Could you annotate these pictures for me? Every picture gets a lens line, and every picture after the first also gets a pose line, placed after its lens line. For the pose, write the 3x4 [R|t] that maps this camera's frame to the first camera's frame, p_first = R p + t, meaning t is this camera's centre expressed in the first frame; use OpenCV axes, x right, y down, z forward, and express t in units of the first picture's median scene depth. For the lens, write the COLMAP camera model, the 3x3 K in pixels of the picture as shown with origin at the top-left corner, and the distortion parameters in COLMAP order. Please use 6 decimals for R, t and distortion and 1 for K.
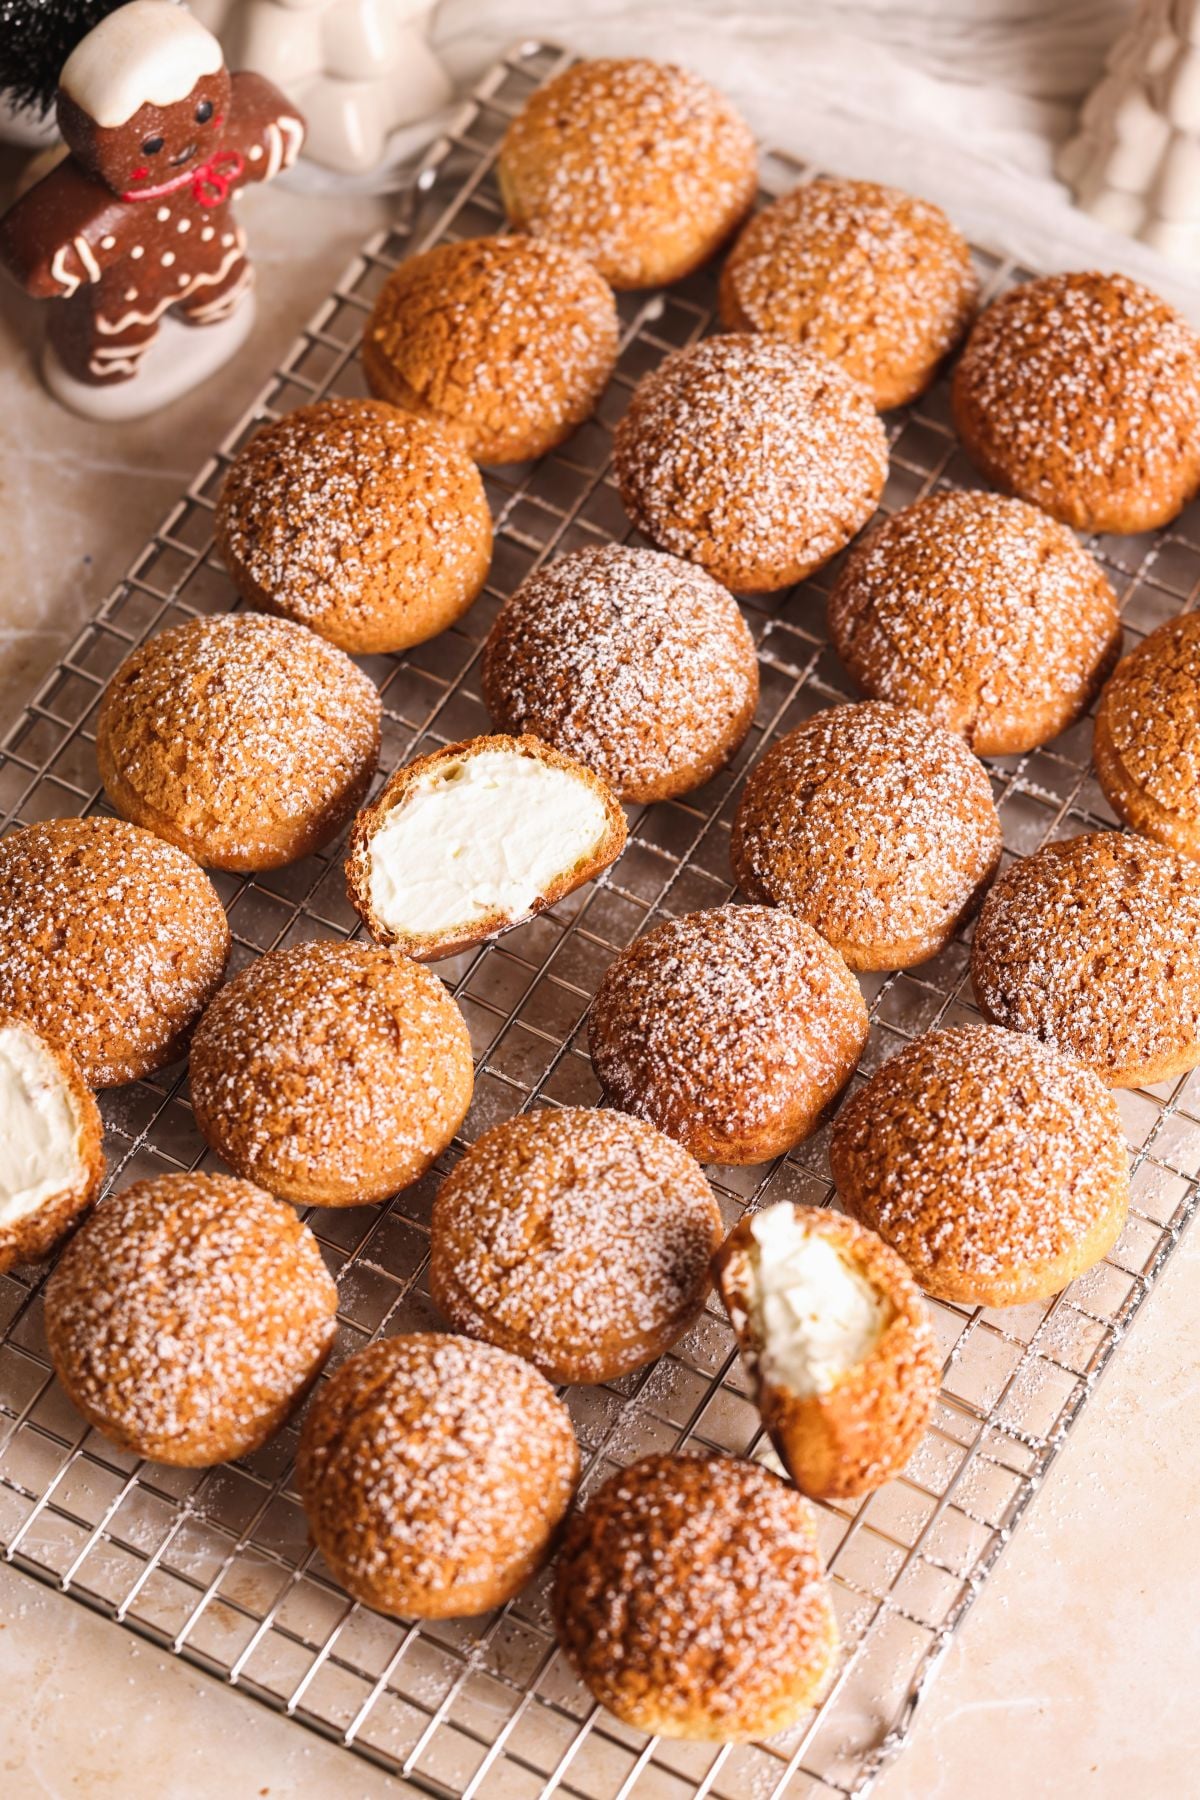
lens RADIAL K [[5480.0, 0, 599.9], [0, 5480.0, 882.8], [0, 0, 1]] dist [0.026735, 0.000000]
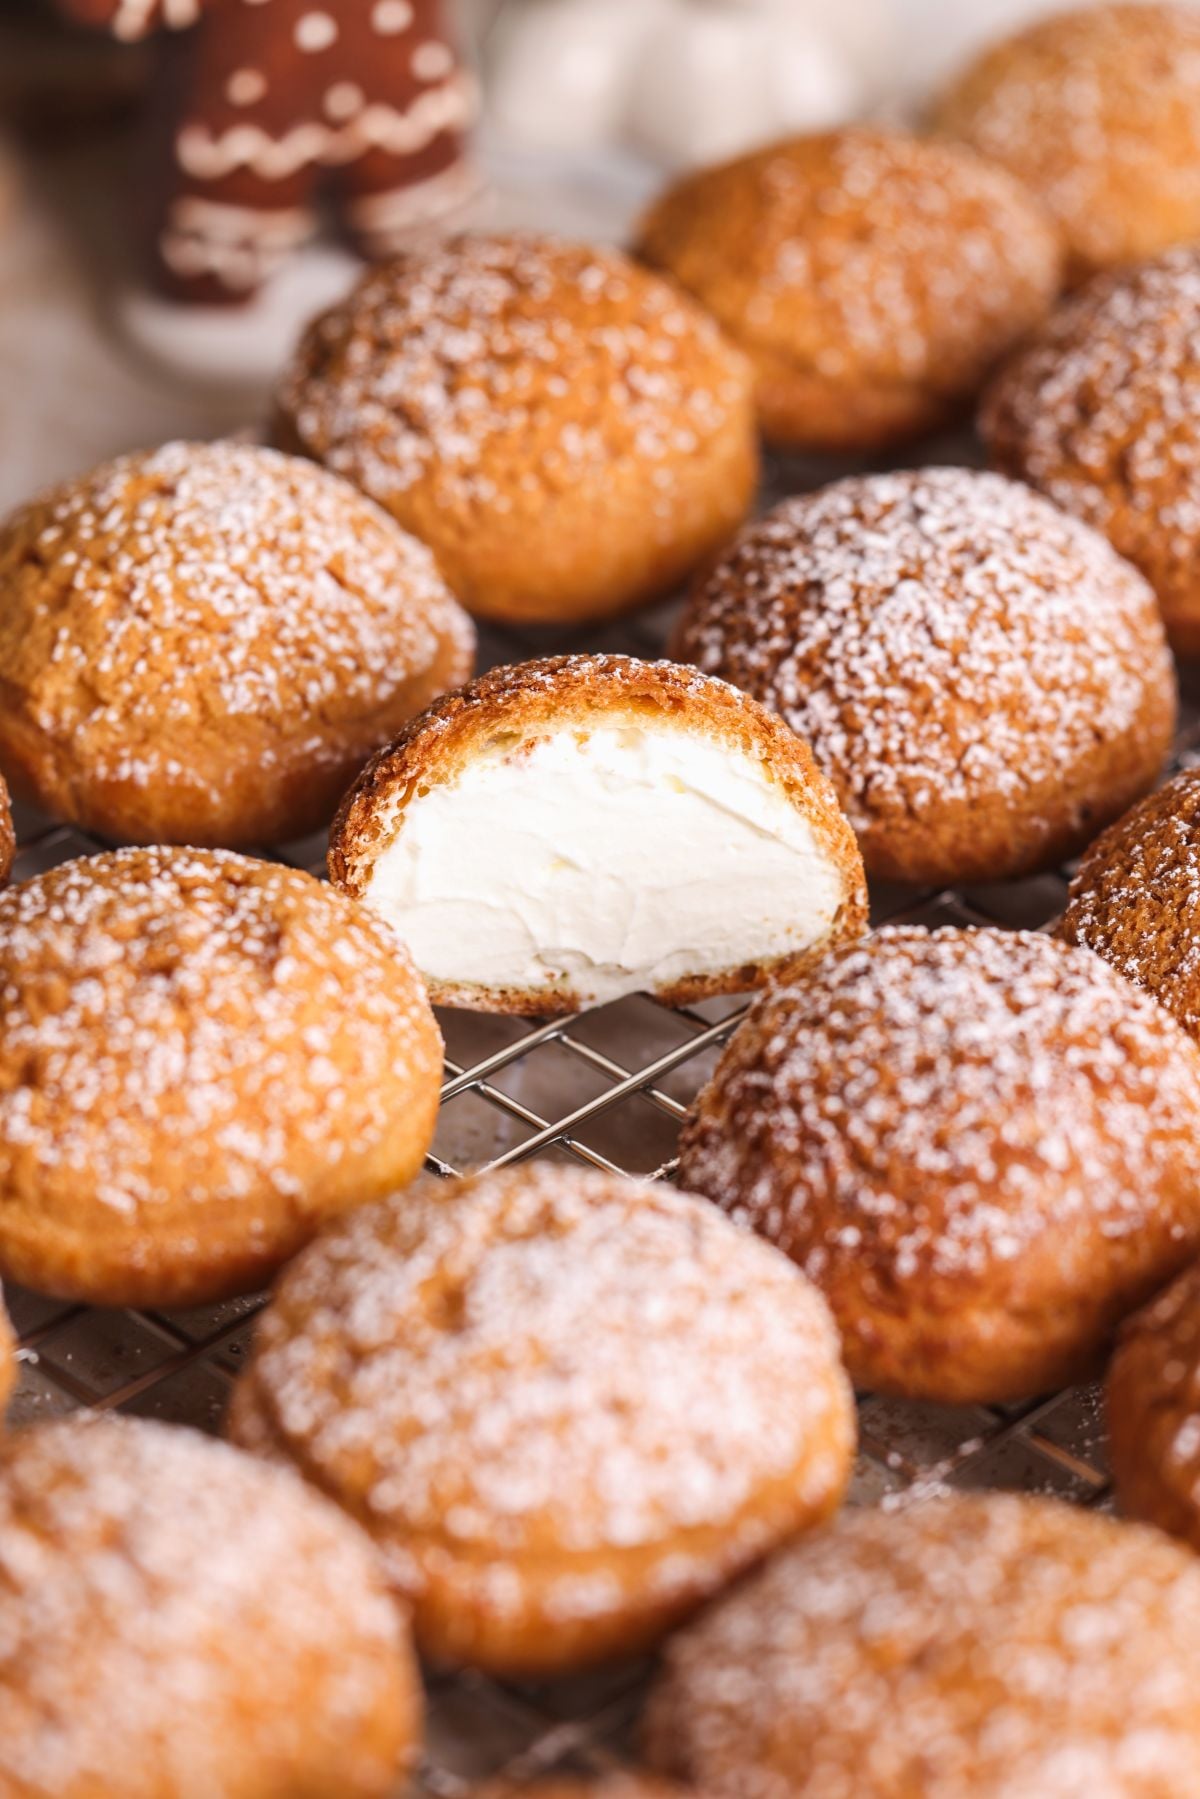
lens RADIAL K [[5476.9, 0, 596.6], [0, 5476.9, 897.0], [0, 0, 1]] dist [0.026735, 0.000000]
pose [[0.968438, 0.132462, -0.211144, 0.095466], [-0.208380, 0.895076, -0.394230, 0.212693], [0.136770, 0.425786, 0.894428, 0.549739]]
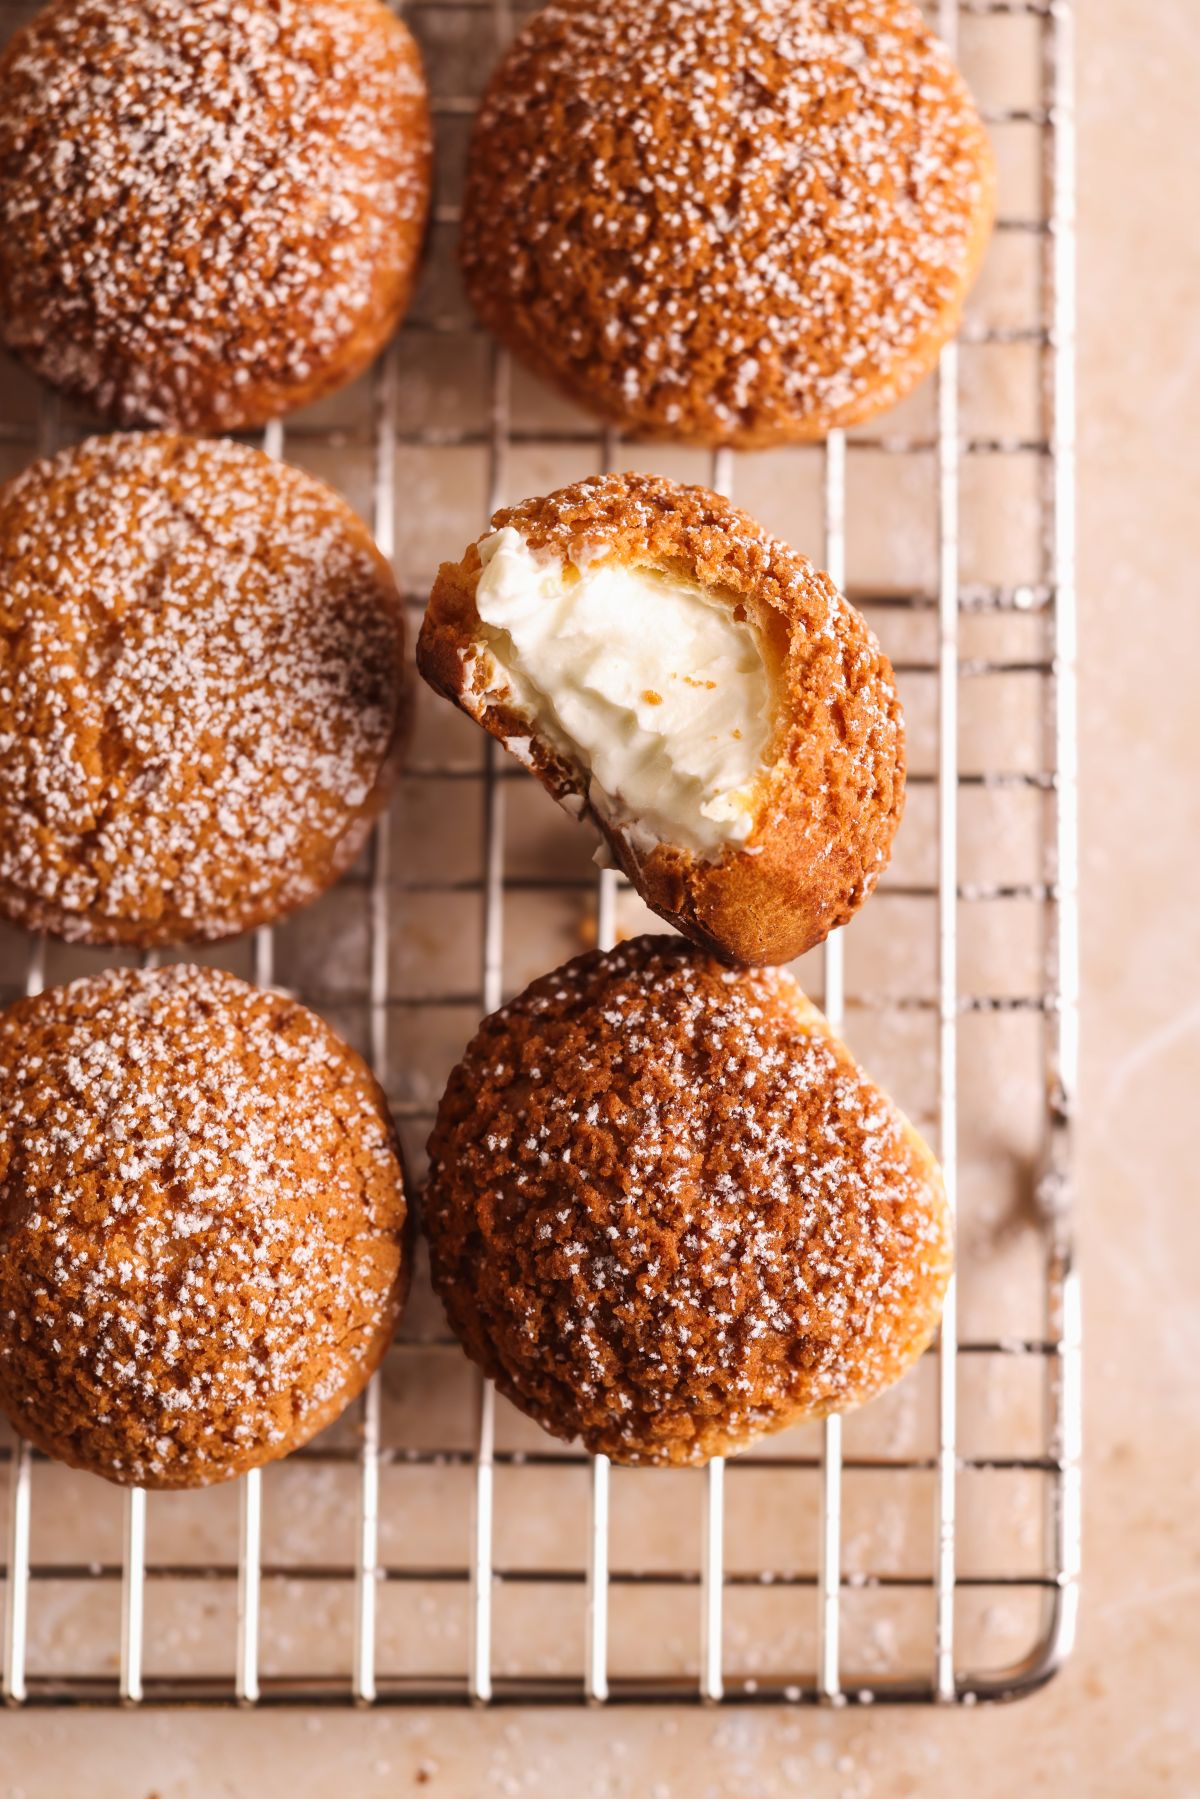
lens RADIAL K [[5476.9, 0, 610.7], [0, 5476.9, 889.1], [0, 0, 1]] dist [0.026735, 0.000000]
pose [[0.878237, -0.477360, 0.028754, 0.010397], [0.424381, 0.805662, 0.413290, -0.126798], [-0.220455, -0.350764, 0.910145, 0.477668]]
